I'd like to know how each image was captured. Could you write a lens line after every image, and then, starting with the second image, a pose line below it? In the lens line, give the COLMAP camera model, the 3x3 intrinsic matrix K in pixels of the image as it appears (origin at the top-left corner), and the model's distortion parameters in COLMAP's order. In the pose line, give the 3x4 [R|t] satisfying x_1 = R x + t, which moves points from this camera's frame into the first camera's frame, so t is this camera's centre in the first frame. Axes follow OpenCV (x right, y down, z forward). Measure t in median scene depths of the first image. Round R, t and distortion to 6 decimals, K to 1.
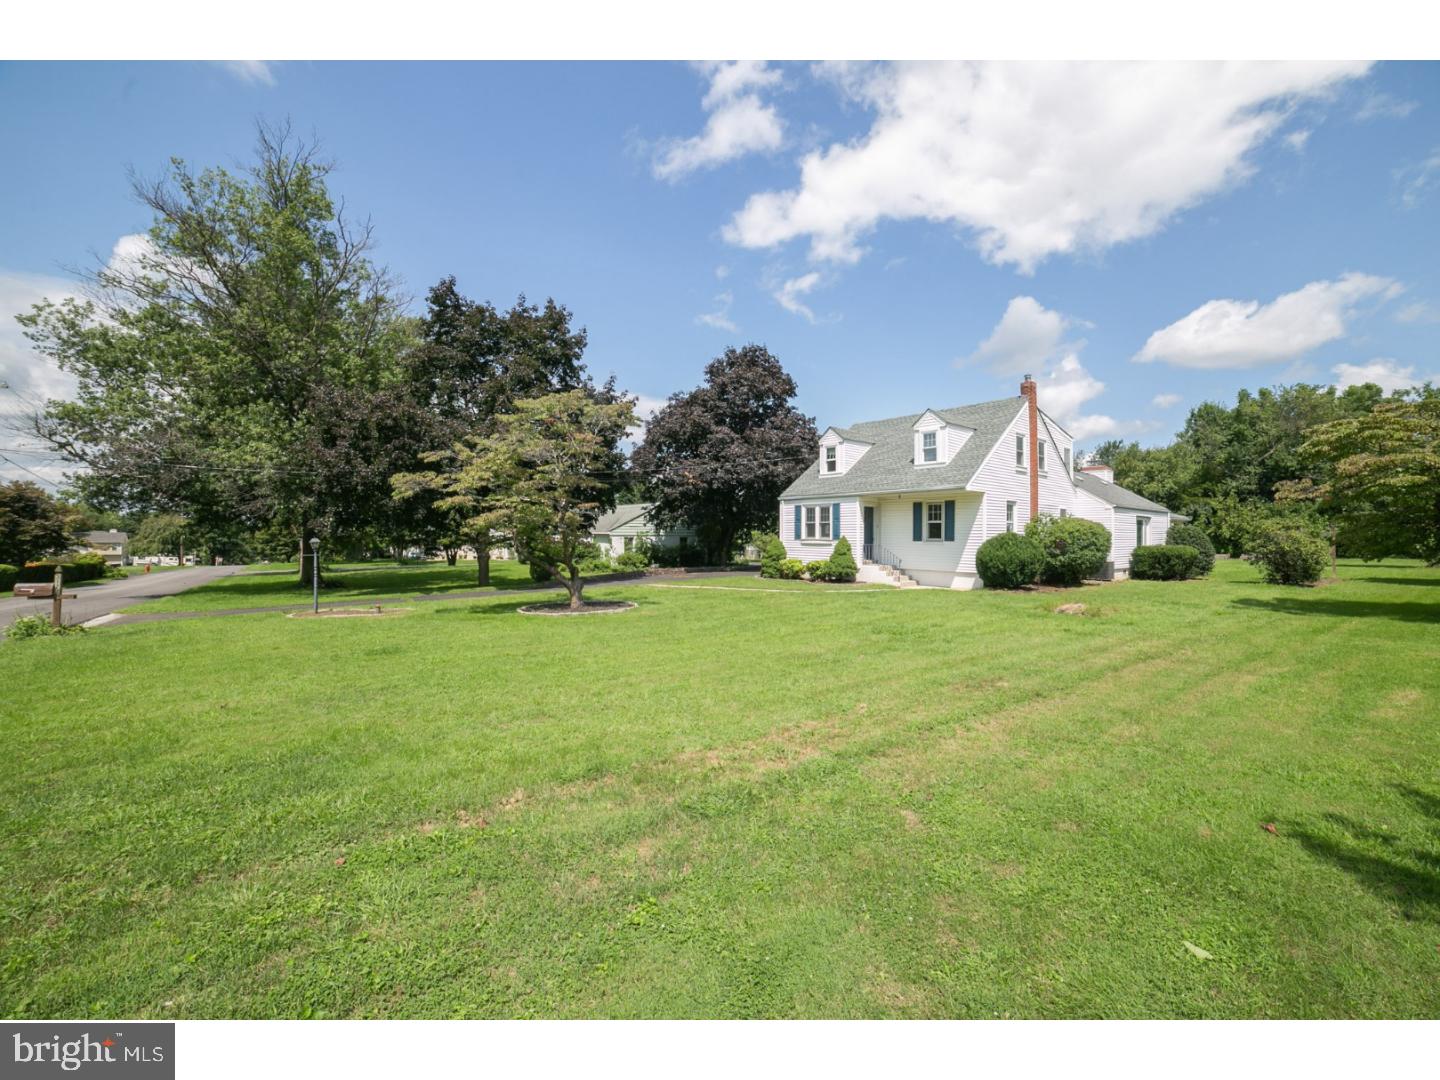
lens RADIAL K [[586.6, 0, 723.1], [0, 586.6, 529.2], [0, 0, 1]] dist [-0.105530, 0.036838]
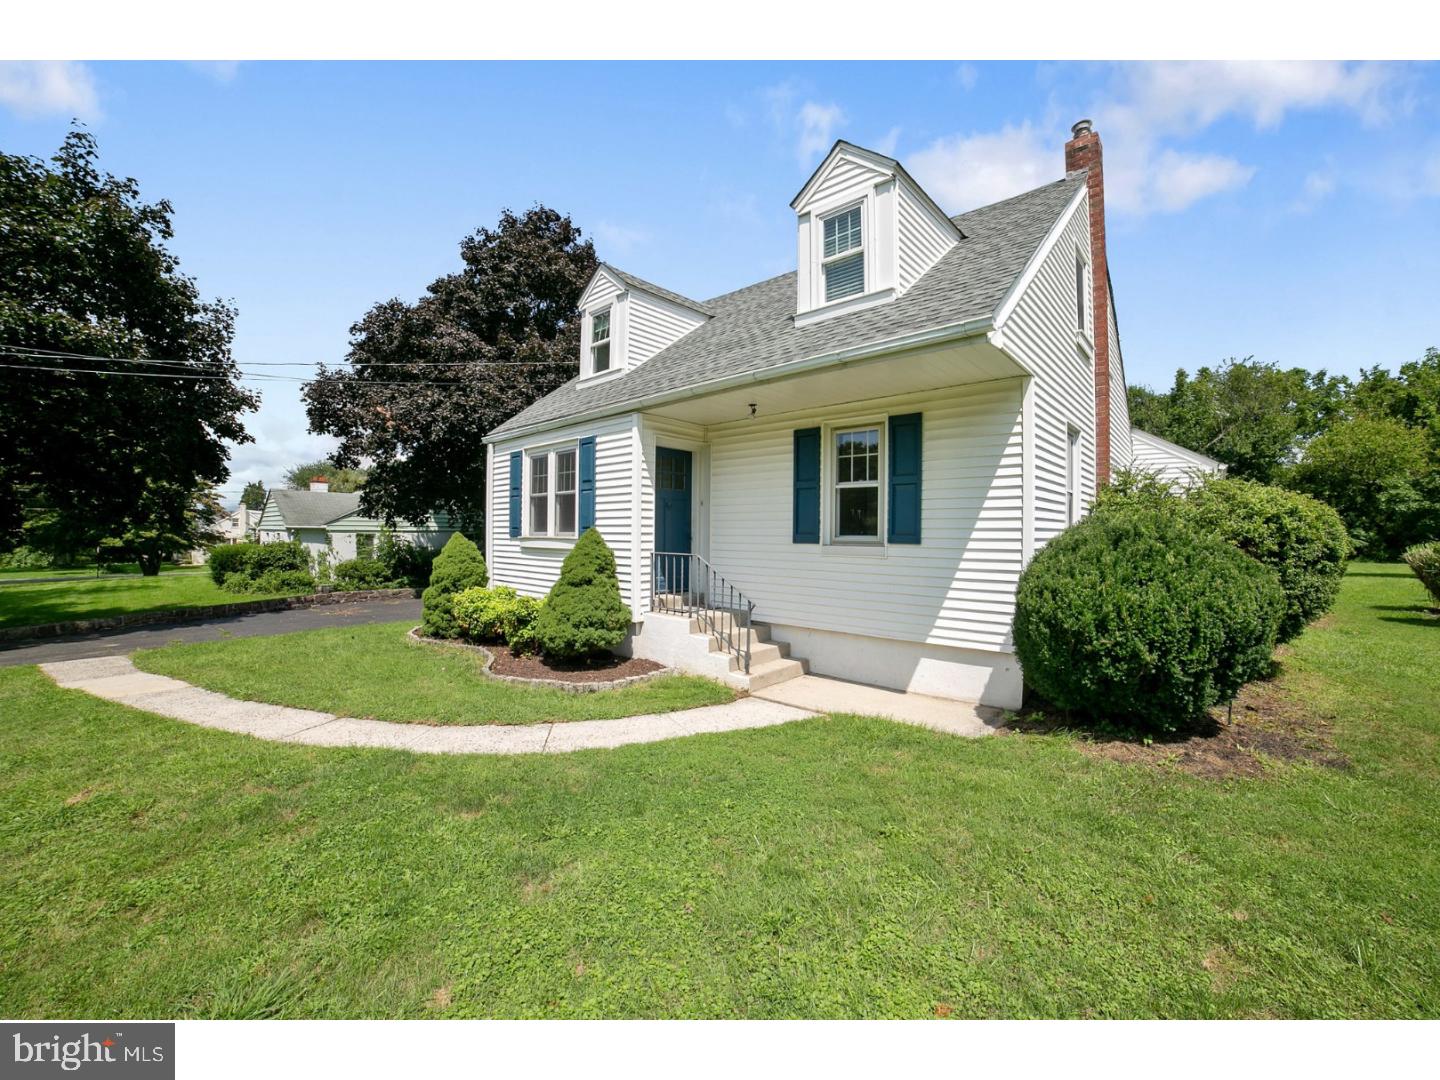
lens RADIAL K [[586.6, 0, 723.1], [0, 586.6, 529.2], [0, 0, 1]] dist [-0.105530, 0.036838]
pose [[0.986557, 0.003963, 0.163368, 0.220696], [-0.004345, 0.999989, 0.001980, 0.011061], [-0.163358, -0.002663, 0.986563, 0.639222]]
